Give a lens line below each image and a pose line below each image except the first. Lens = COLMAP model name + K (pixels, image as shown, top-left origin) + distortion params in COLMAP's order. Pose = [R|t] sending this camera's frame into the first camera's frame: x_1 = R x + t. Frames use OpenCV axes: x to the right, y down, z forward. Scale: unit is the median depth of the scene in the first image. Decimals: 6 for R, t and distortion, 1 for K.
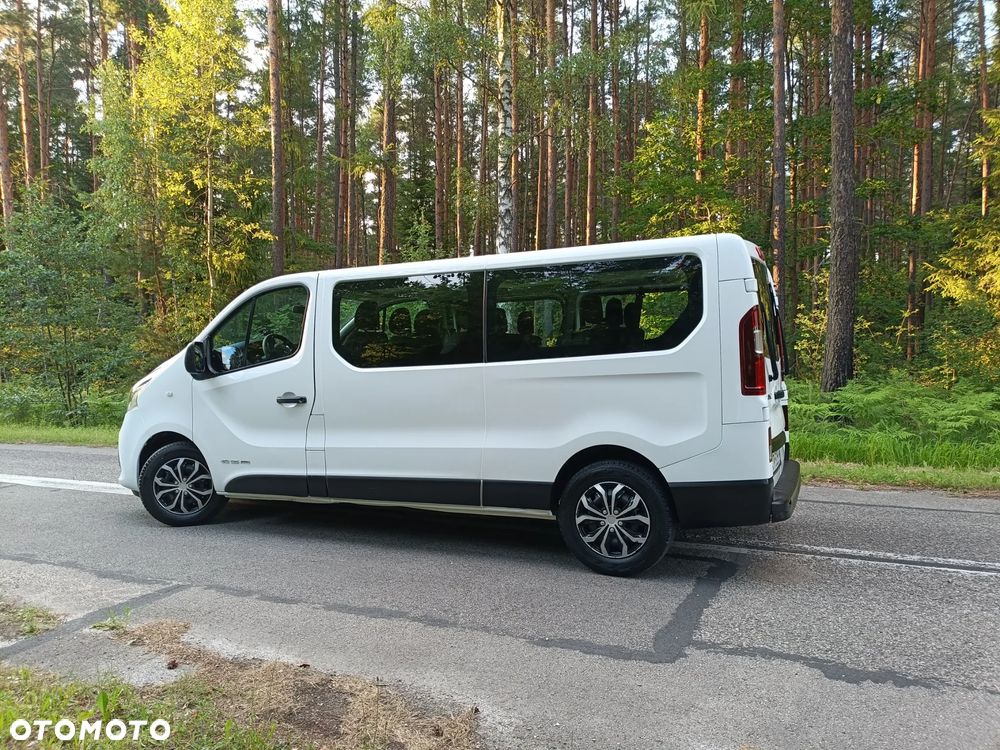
lens RADIAL K [[740.7, 0, 494.2], [0, 740.7, 373.1], [0, 0, 1]] dist [0.032772, -0.022312]
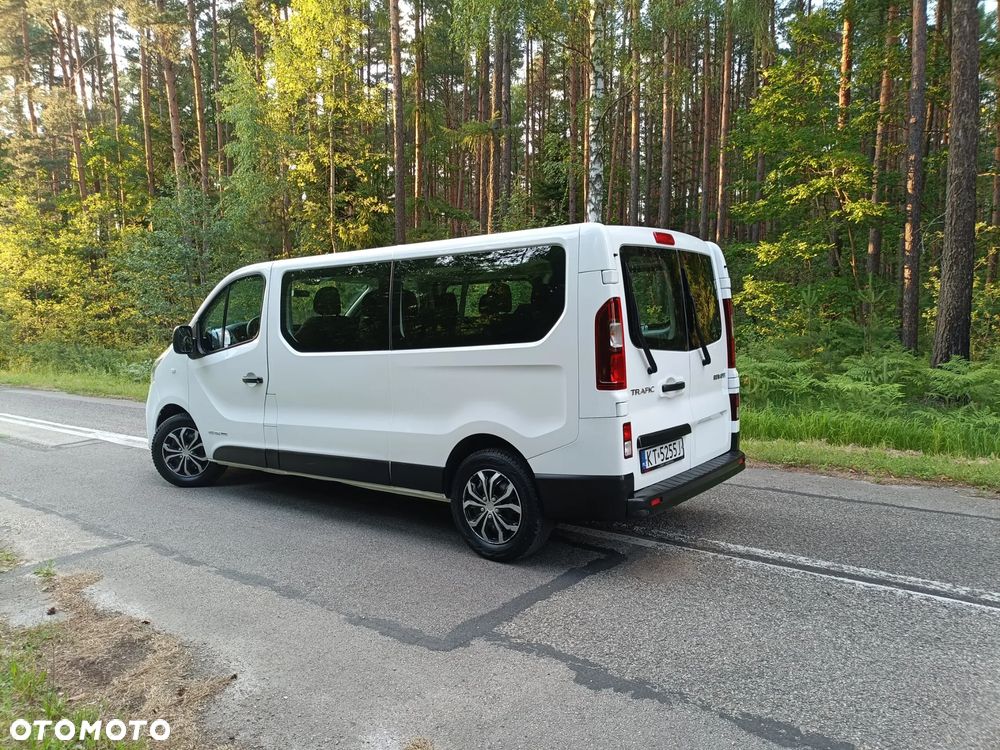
lens RADIAL K [[740.7, 0, 493.3], [0, 740.7, 373.8], [0, 0, 1]] dist [0.032772, -0.022312]
pose [[0.973445, 0.015712, -0.228382, 0.325279], [-0.003394, 0.998523, 0.054227, -0.033475], [0.228896, -0.052012, 0.972060, 0.014841]]
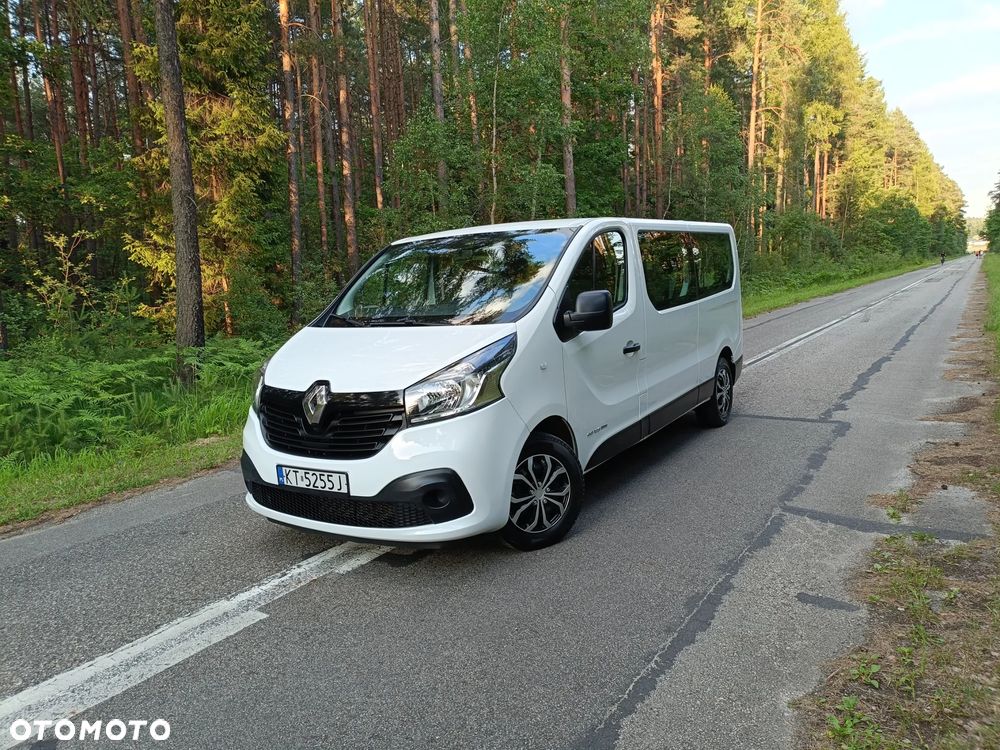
lens RADIAL K [[740.7, 0, 495.9], [0, 740.7, 374.5], [0, 0, 1]] dist [0.032772, -0.022312]
pose [[0.134142, -0.115847, 0.984167, -1.270491], [0.086606, 0.990714, 0.104813, -0.047897], [-0.987170, 0.071175, 0.142930, 1.045652]]
